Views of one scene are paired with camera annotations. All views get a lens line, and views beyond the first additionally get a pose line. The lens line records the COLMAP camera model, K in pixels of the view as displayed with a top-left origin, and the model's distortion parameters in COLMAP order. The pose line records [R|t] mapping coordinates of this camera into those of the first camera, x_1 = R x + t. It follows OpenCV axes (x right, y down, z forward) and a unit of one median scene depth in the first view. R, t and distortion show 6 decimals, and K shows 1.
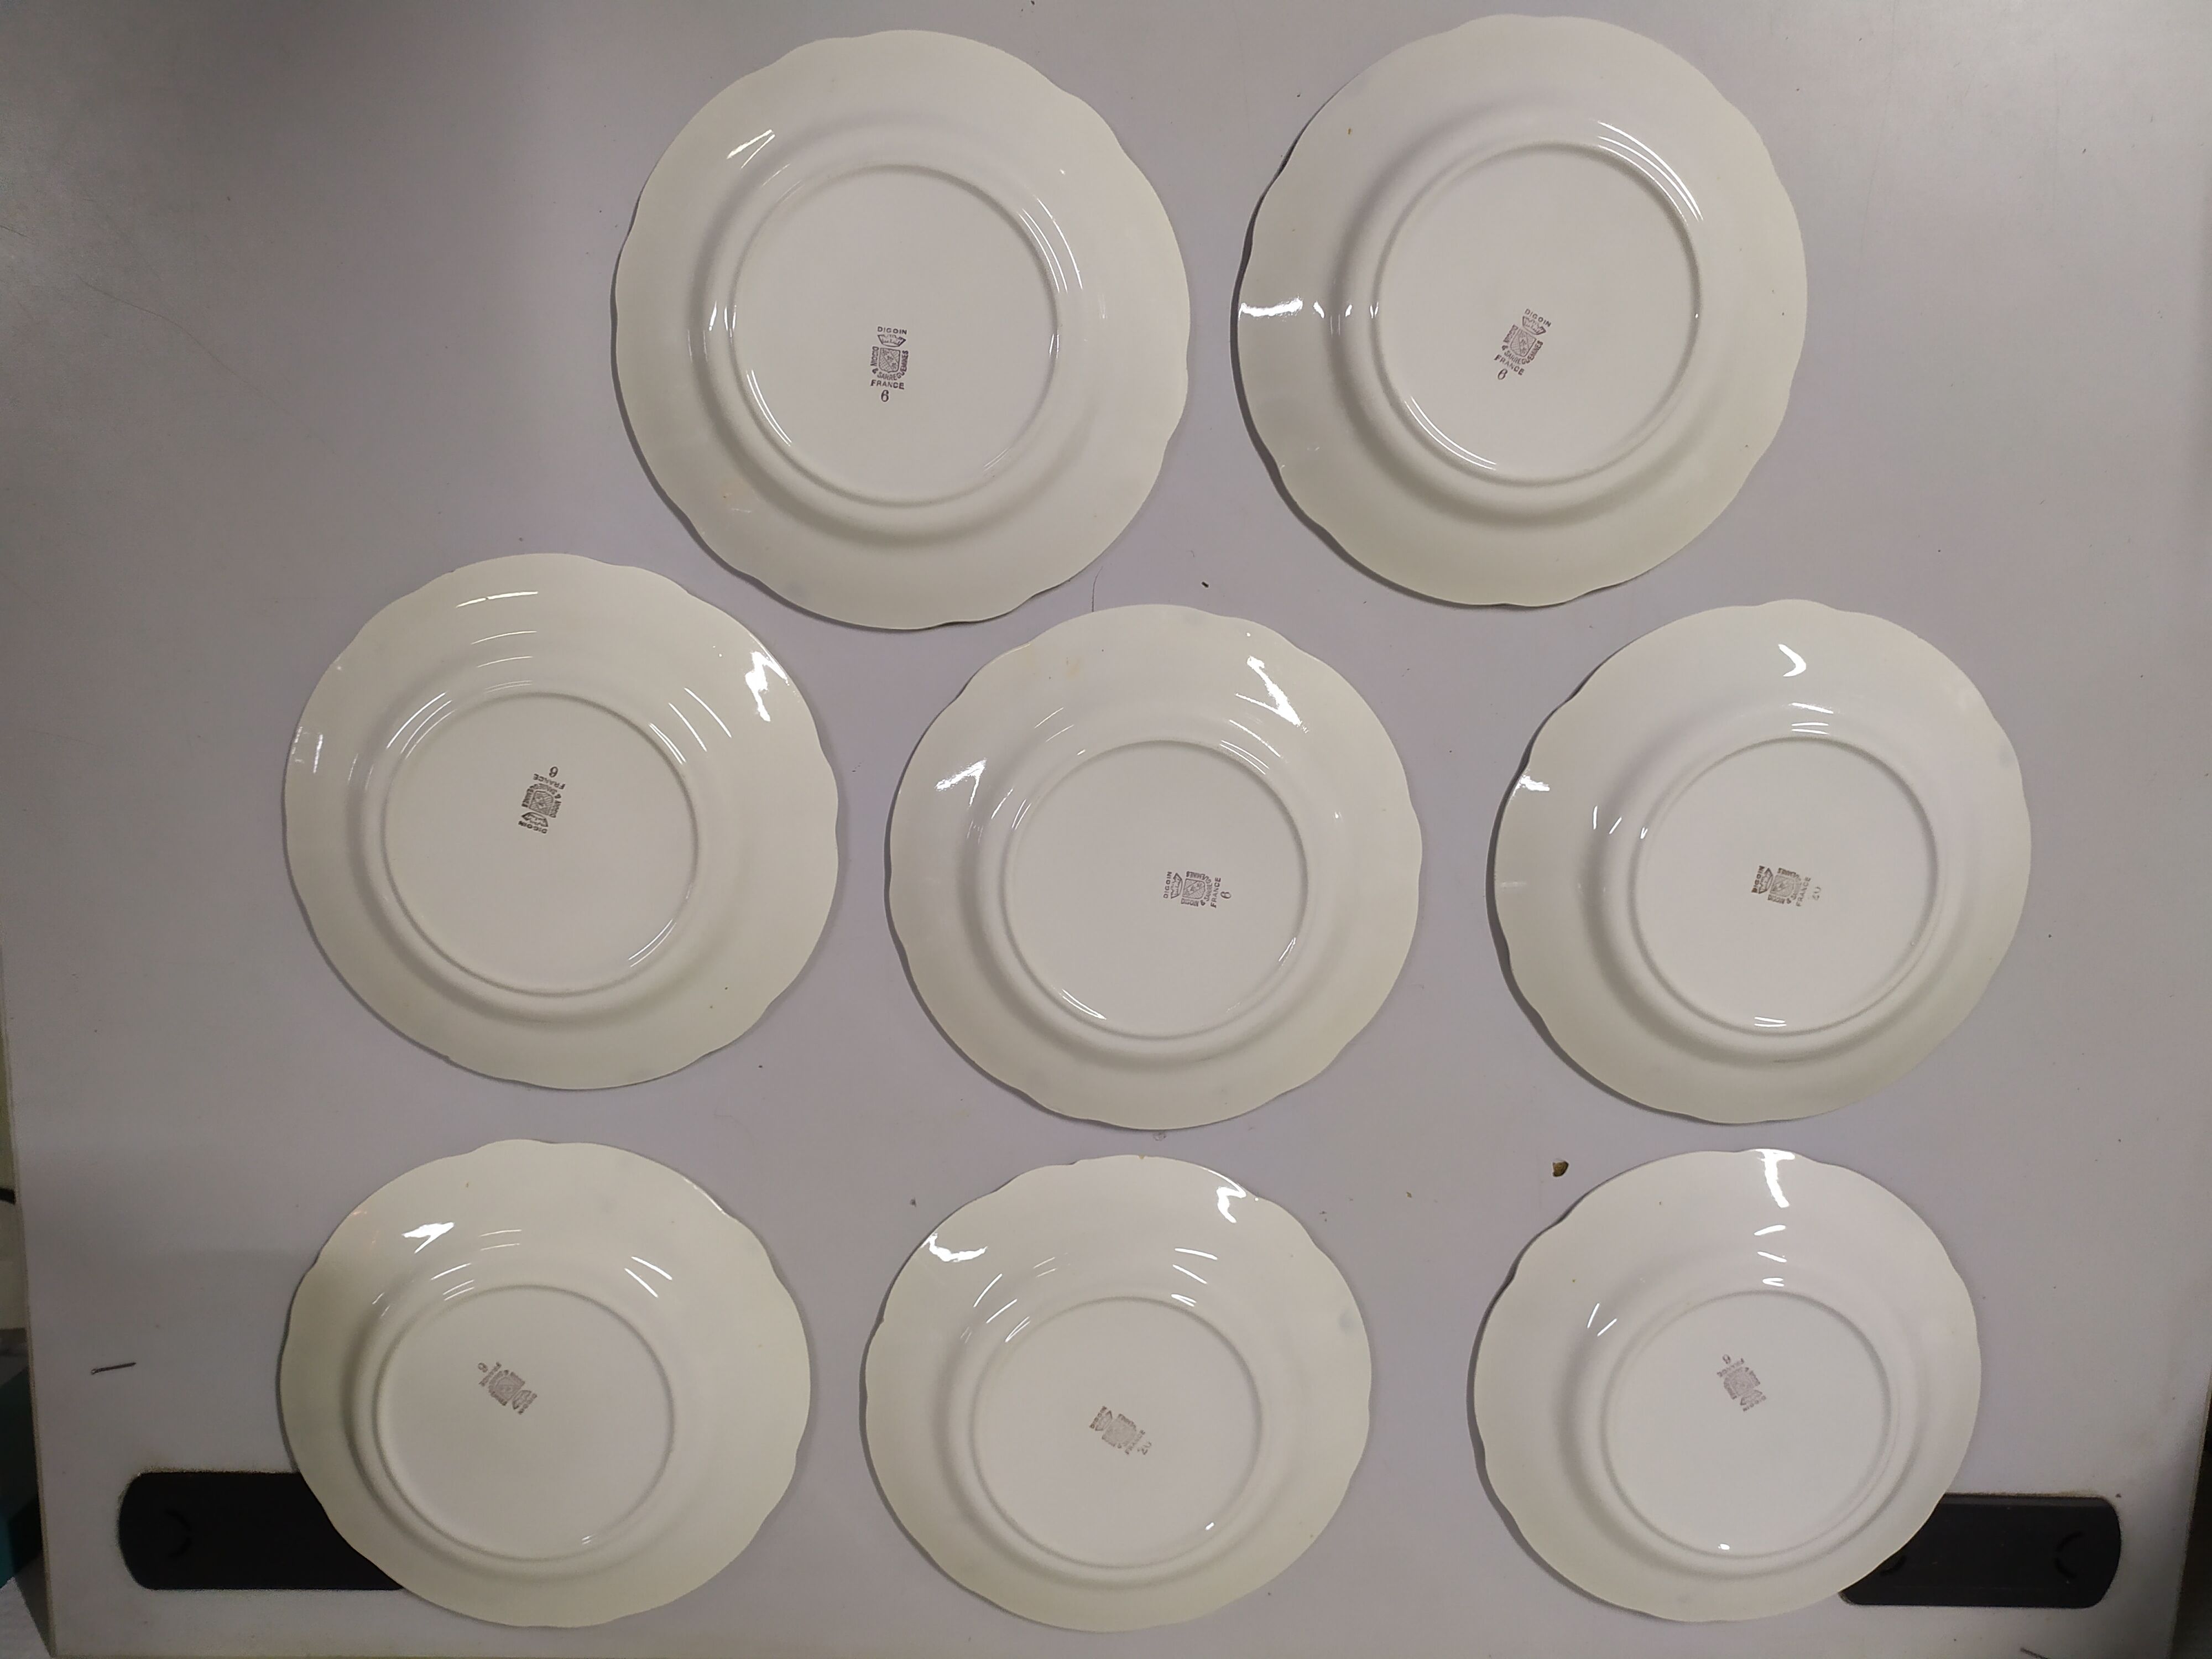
lens RADIAL K [[1778.3, 0, 1099.2], [0, 1778.3, 832.0], [0, 0, 1]] dist [0.071758, -0.120437]
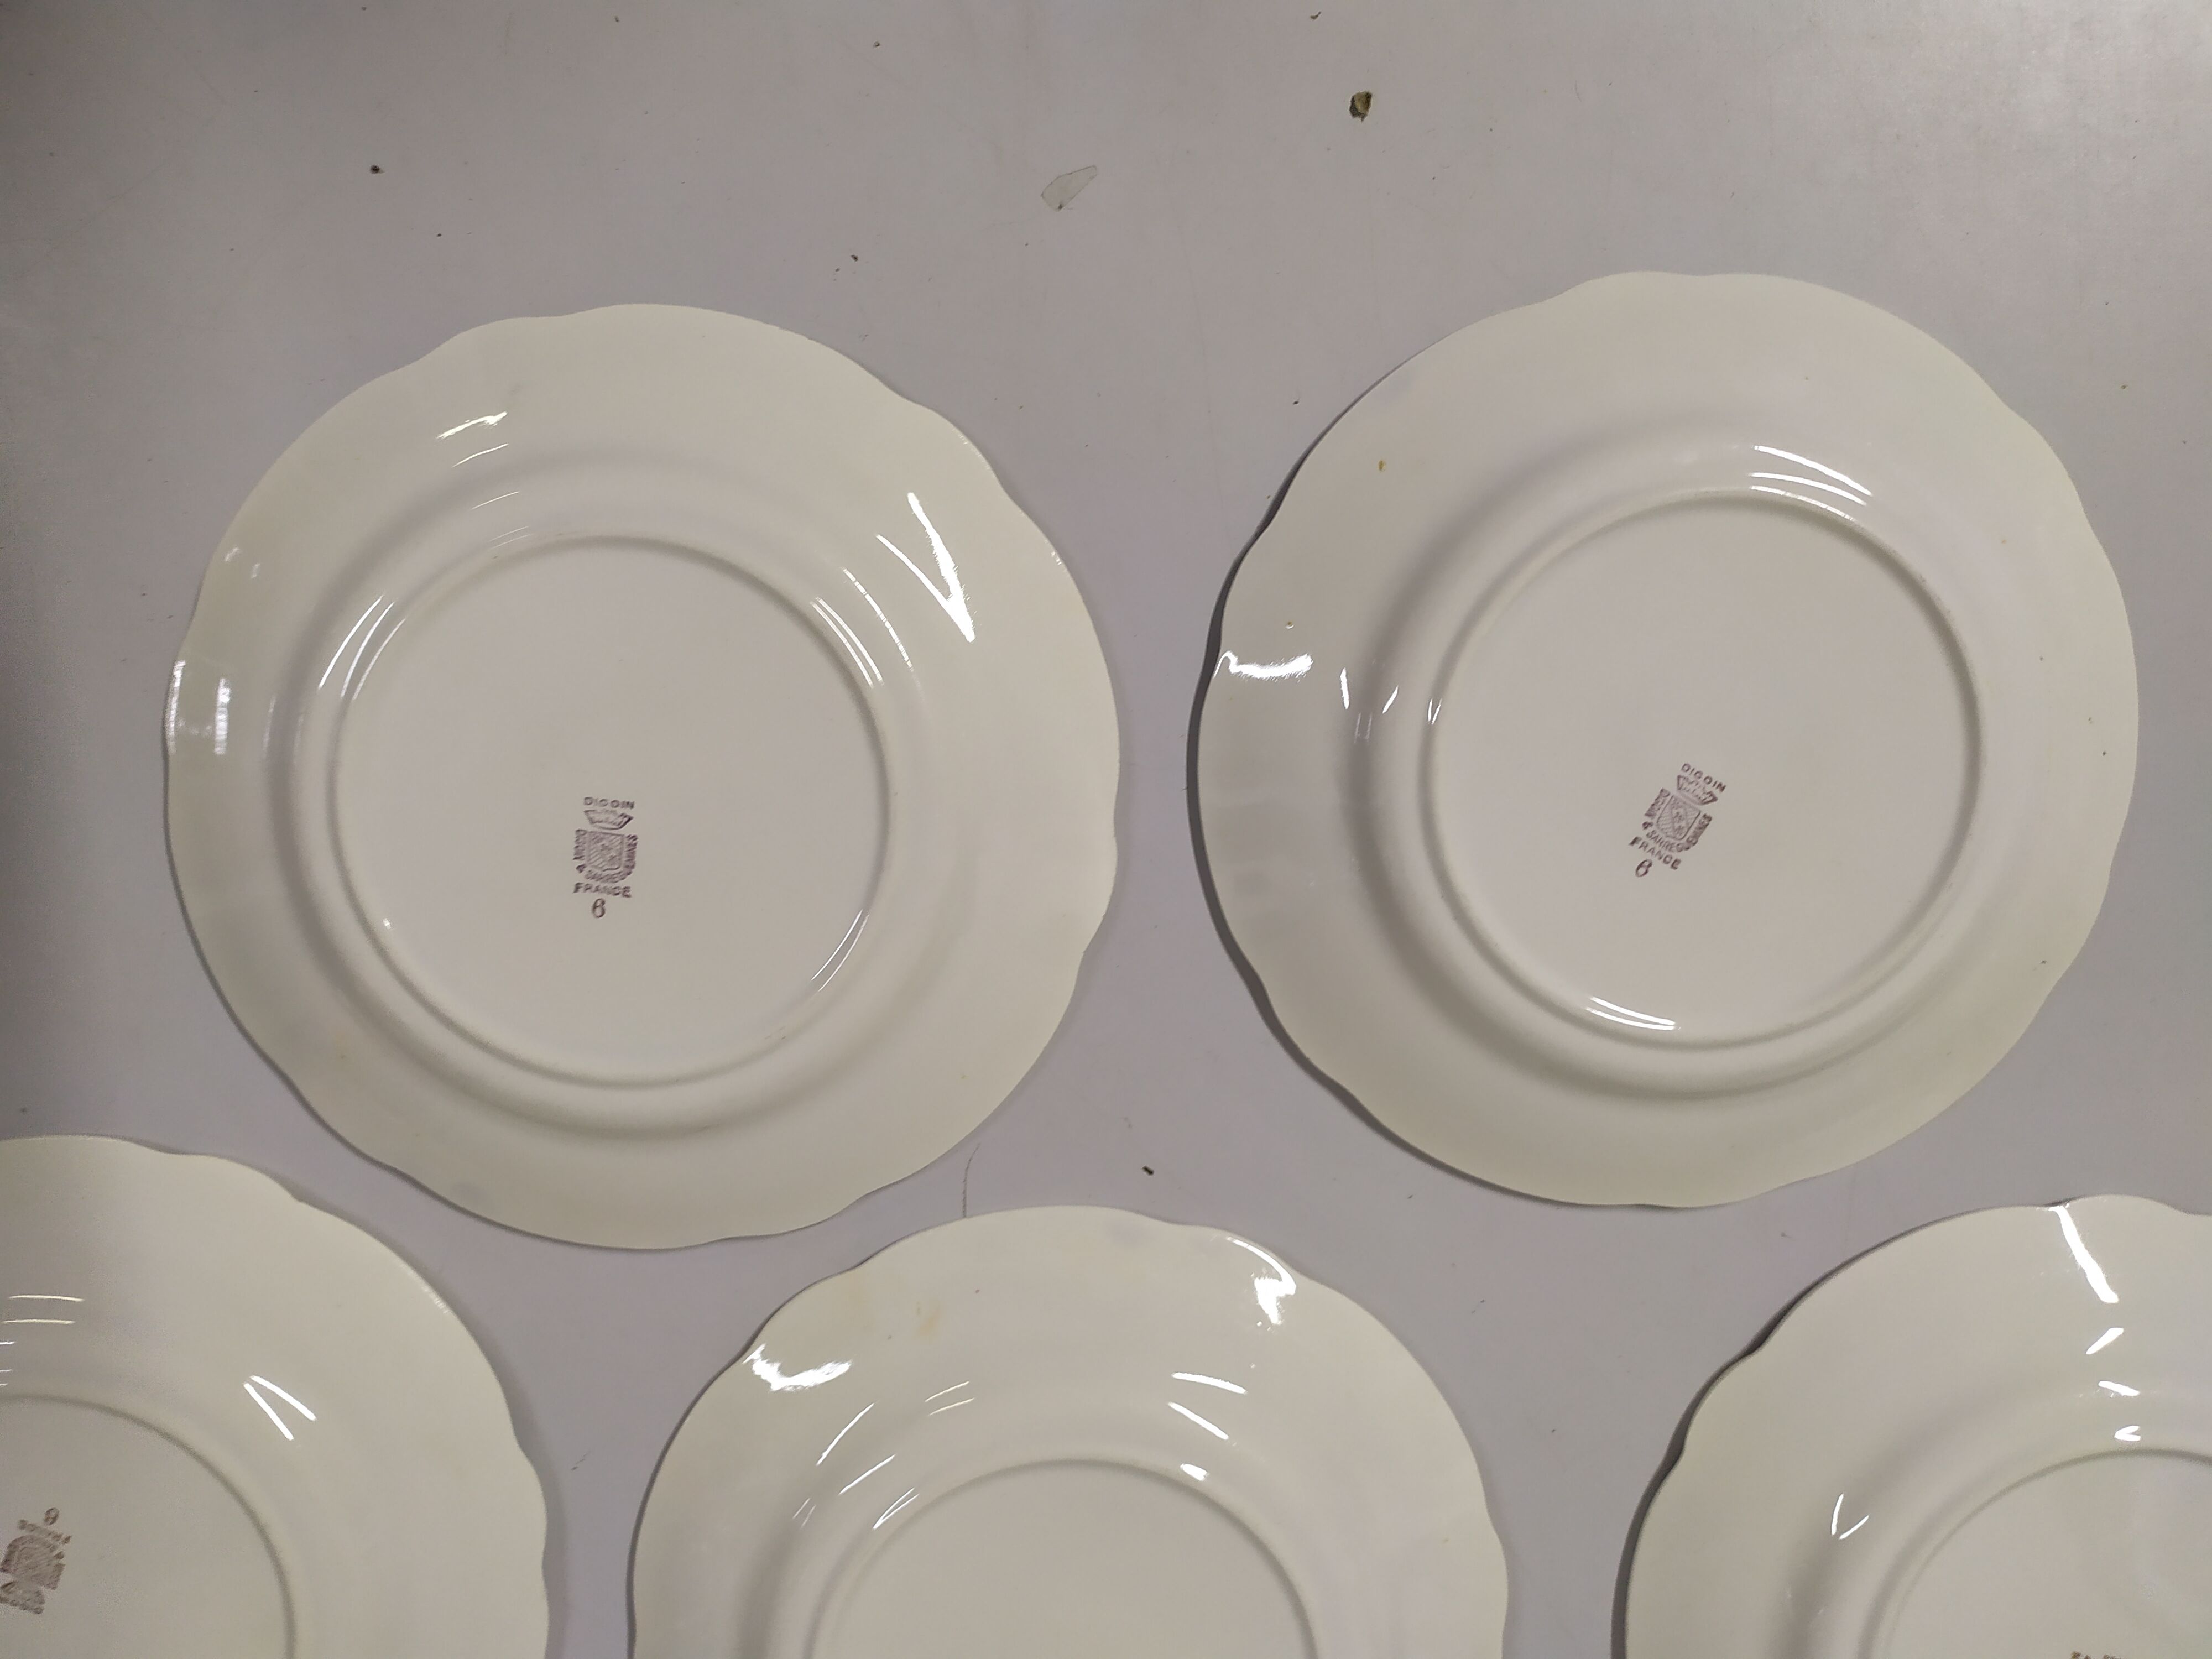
lens RADIAL K [[1767.1, 0, 1099.1], [0, 1767.1, 819.7], [0, 0, 1]] dist [0.062782, -0.088607]
pose [[0.999939, 0.000785, -0.011027, 0.049007], [-0.001227, 0.999193, -0.040138, -0.235230], [0.010986, 0.040149, 0.999133, 0.389389]]
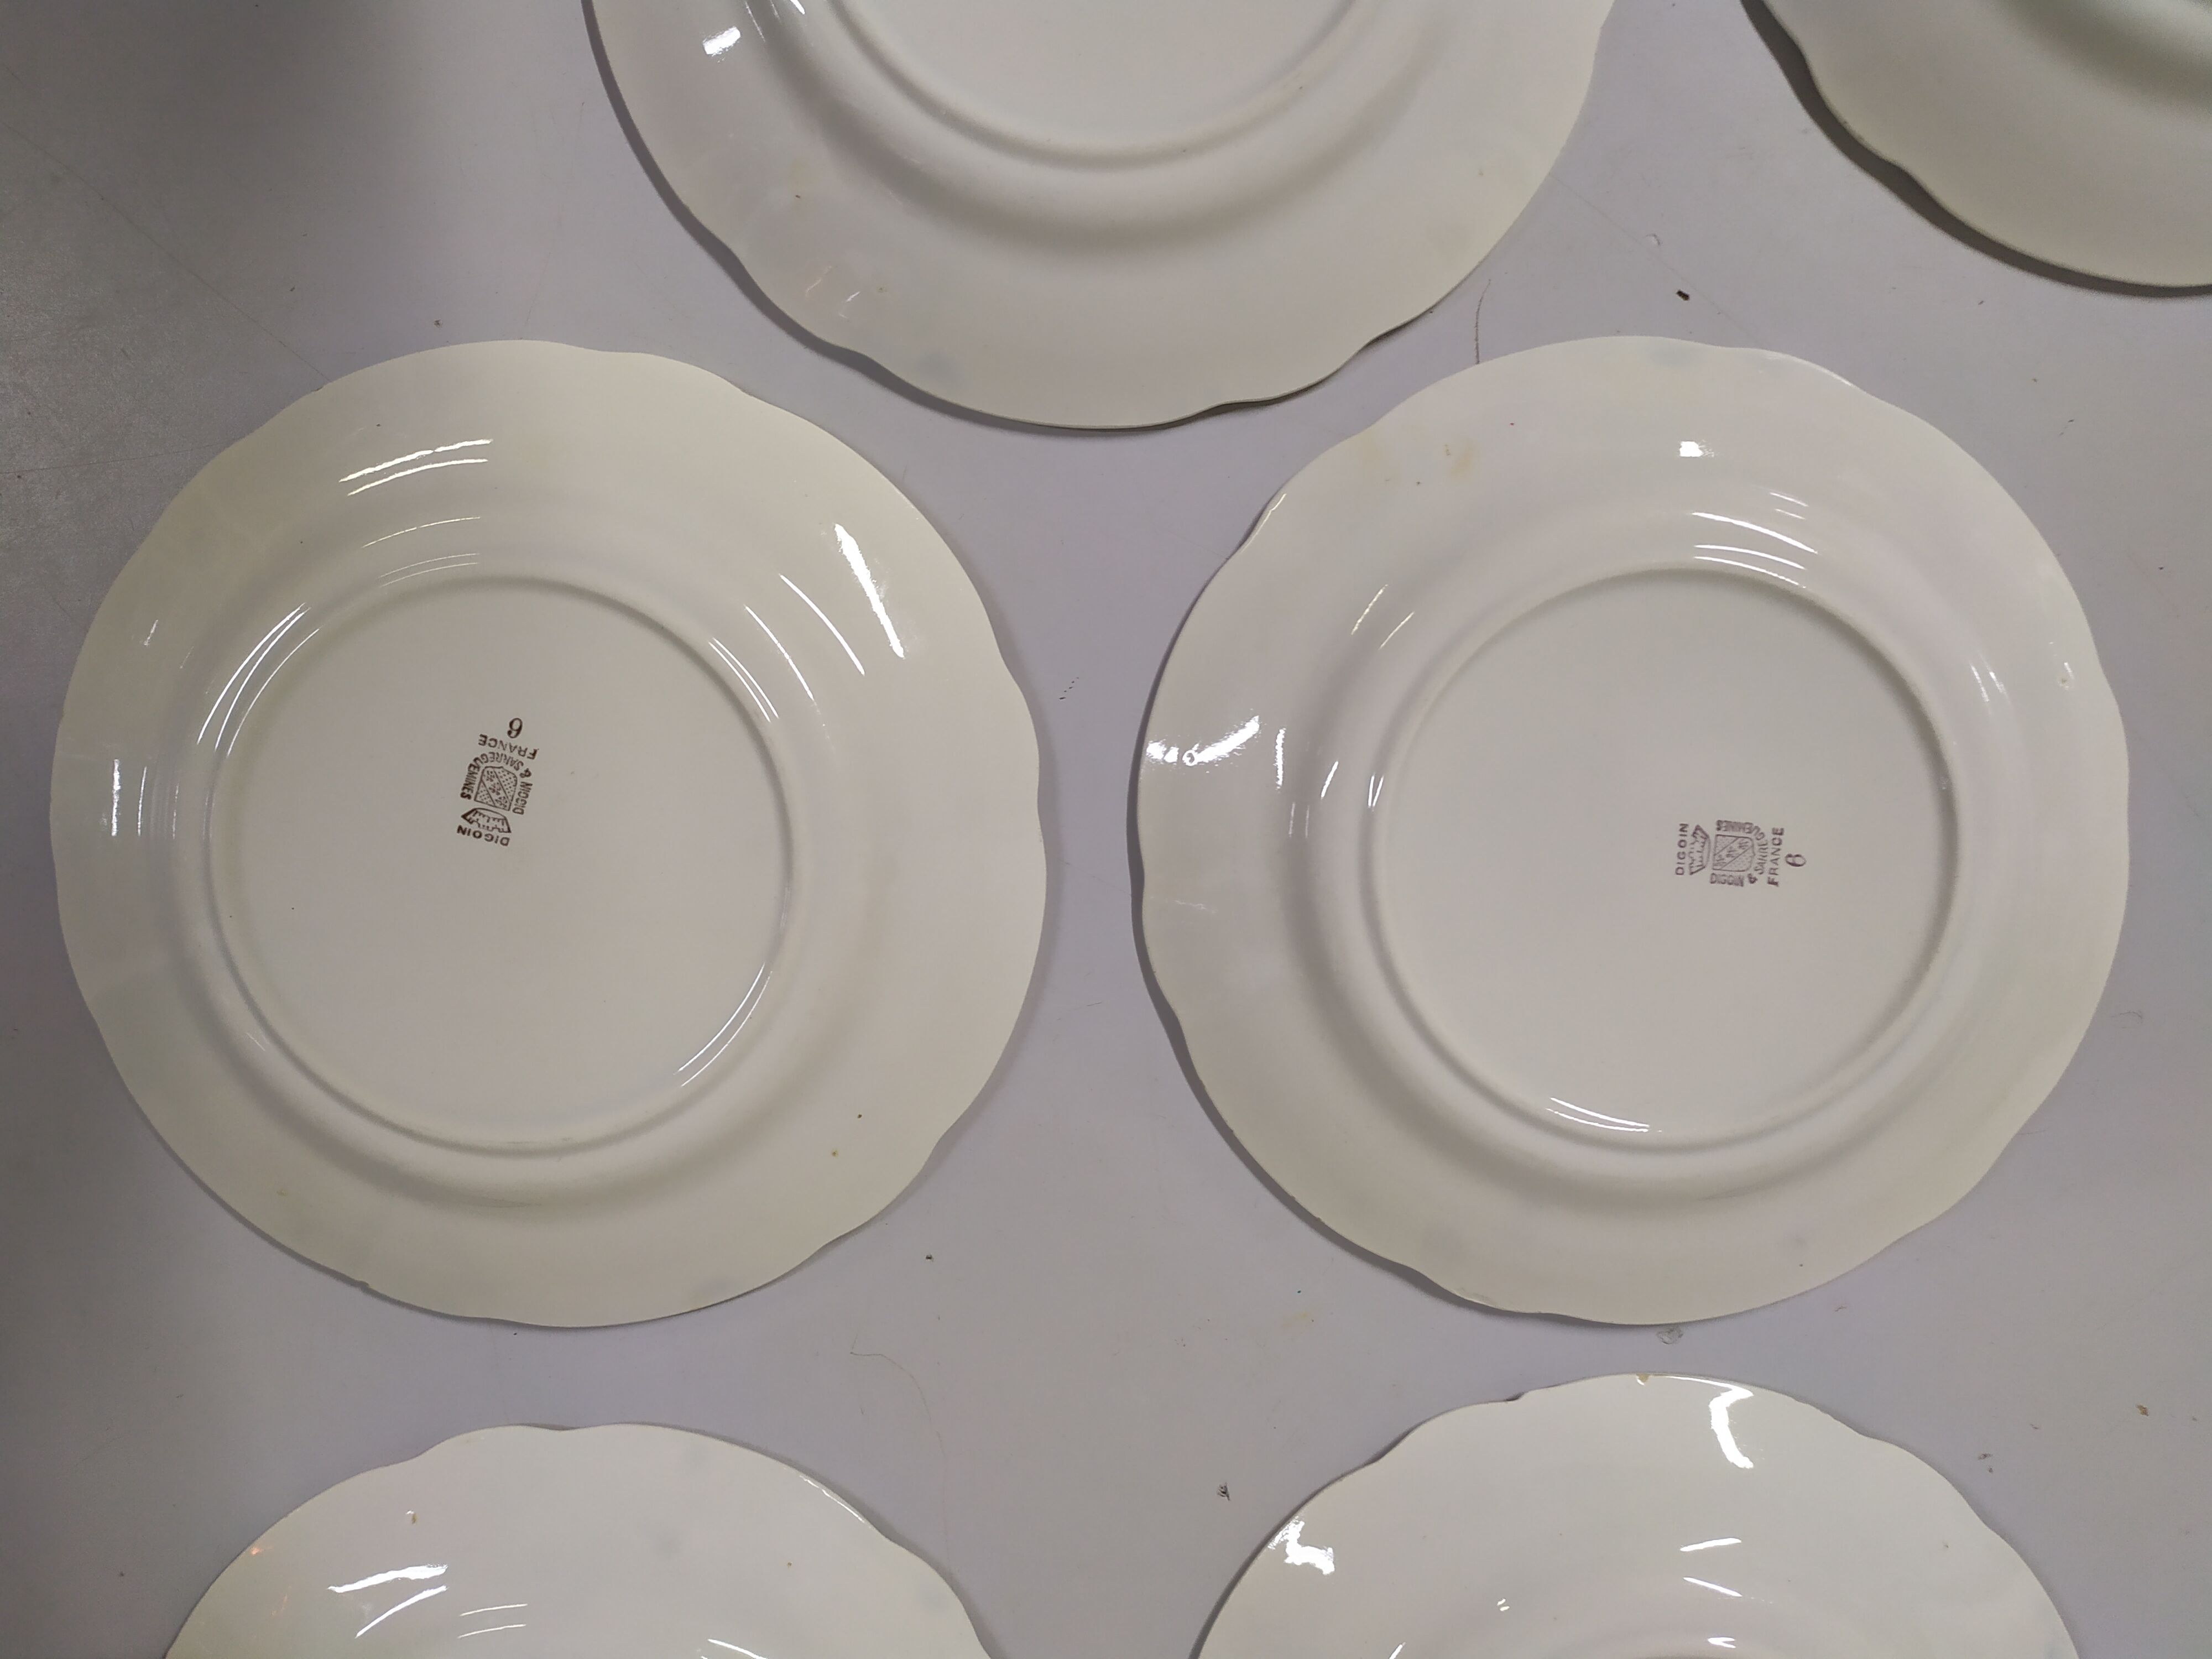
lens RADIAL K [[1767.1, 0, 1099.1], [0, 1767.1, 819.7], [0, 0, 1]] dist [0.062782, -0.088607]
pose [[0.995594, -0.085261, -0.039028, -0.110075], [0.081351, 0.992366, -0.092693, 0.055213], [0.046633, 0.089110, 0.994930, 0.469359]]
